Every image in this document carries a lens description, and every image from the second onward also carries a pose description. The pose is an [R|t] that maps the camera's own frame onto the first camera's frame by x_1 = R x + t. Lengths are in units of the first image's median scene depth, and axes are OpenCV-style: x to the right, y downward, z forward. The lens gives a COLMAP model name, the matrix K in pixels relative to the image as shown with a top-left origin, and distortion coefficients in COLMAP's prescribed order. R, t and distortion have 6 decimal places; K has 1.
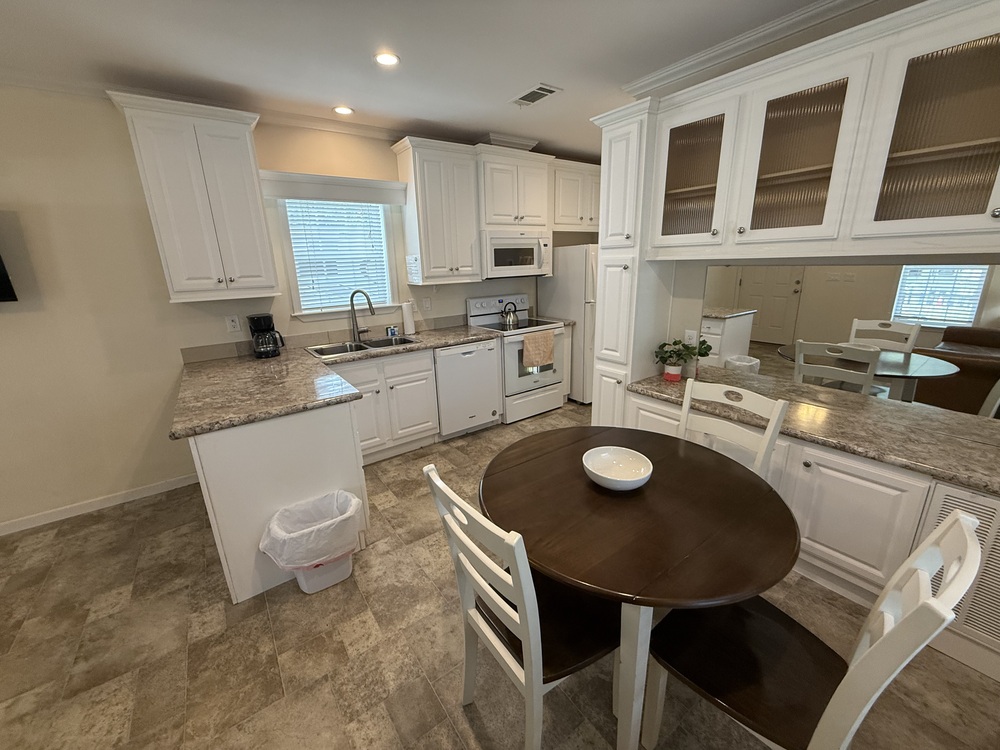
lens RADIAL K [[399.3, 0, 497.3], [0, 399.3, 370.6], [0, 0, 1]] dist [-0.000902, 0.000012]
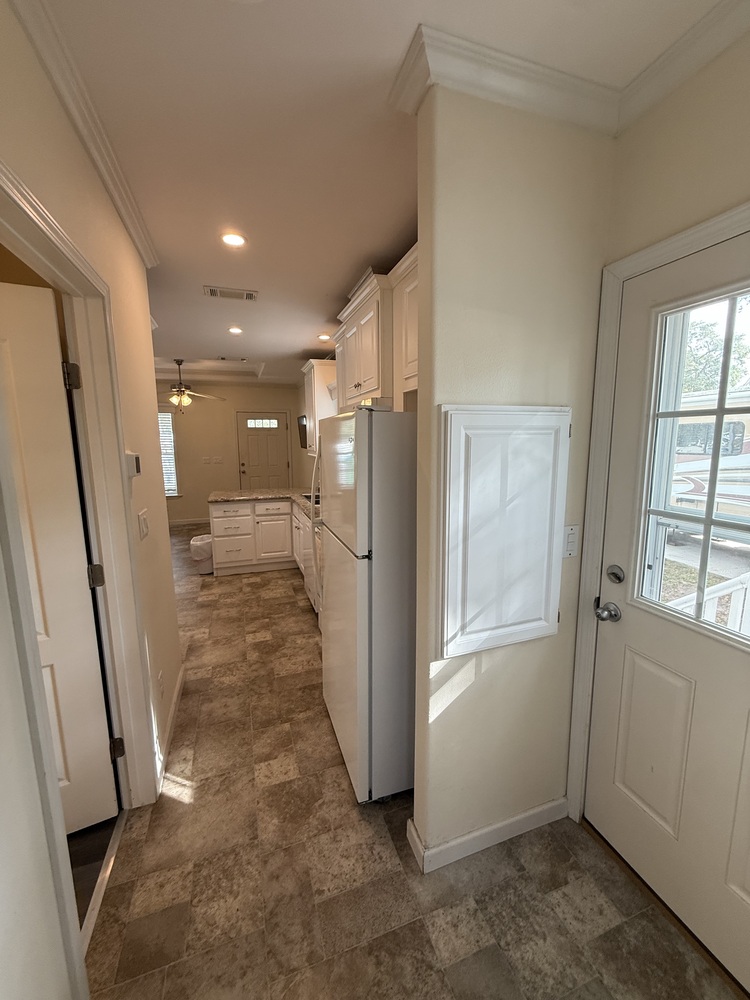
lens RADIAL K [[399.3, 0, 376.7], [0, 399.3, 504.2], [0, 0, 1]] dist [-0.000902, 0.000012]
pose [[-0.281533, 0.189171, -0.940720, 0.831963], [-0.245776, 0.933454, 0.261264, -0.412341], [0.927542, 0.304760, -0.216304, 1.348155]]
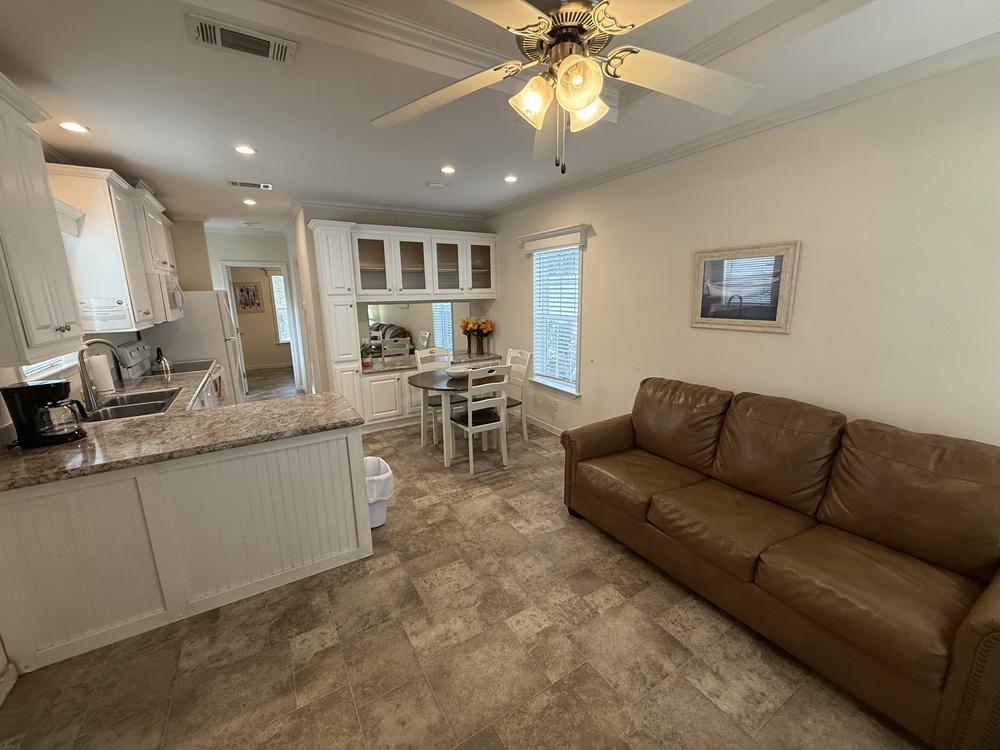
lens RADIAL K [[399.3, 0, 497.3], [0, 399.3, 370.6], [0, 0, 1]] dist [-0.000902, 0.000012]
pose [[0.083680, -0.165598, 0.982637, -0.978282], [0.285349, 0.948784, 0.135593, -0.026424], [-0.954764, 0.269048, 0.126647, 0.151567]]
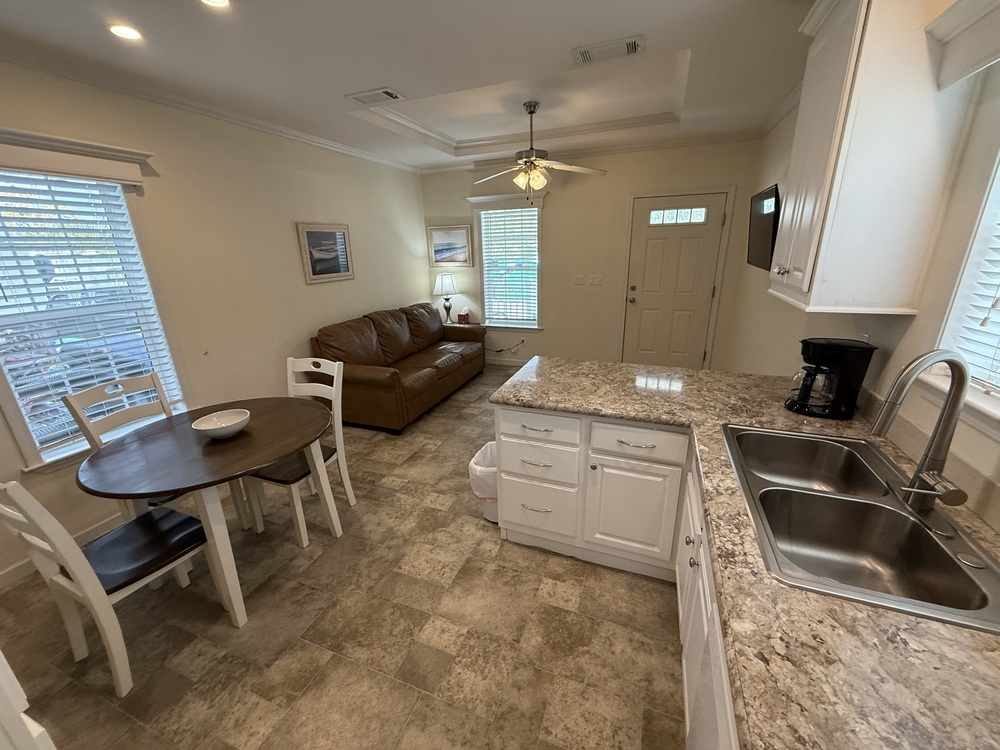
lens RADIAL K [[399.8, 0, 500.0], [0, 399.8, 375.0], [0, 0, 1]] dist [-0.001527, -0.000032]
pose [[-0.836289, 0.219414, -0.502473, 0.062113], [-0.097050, 0.842728, 0.529519, -0.288798], [0.539632, 0.491595, -0.683470, 0.954769]]
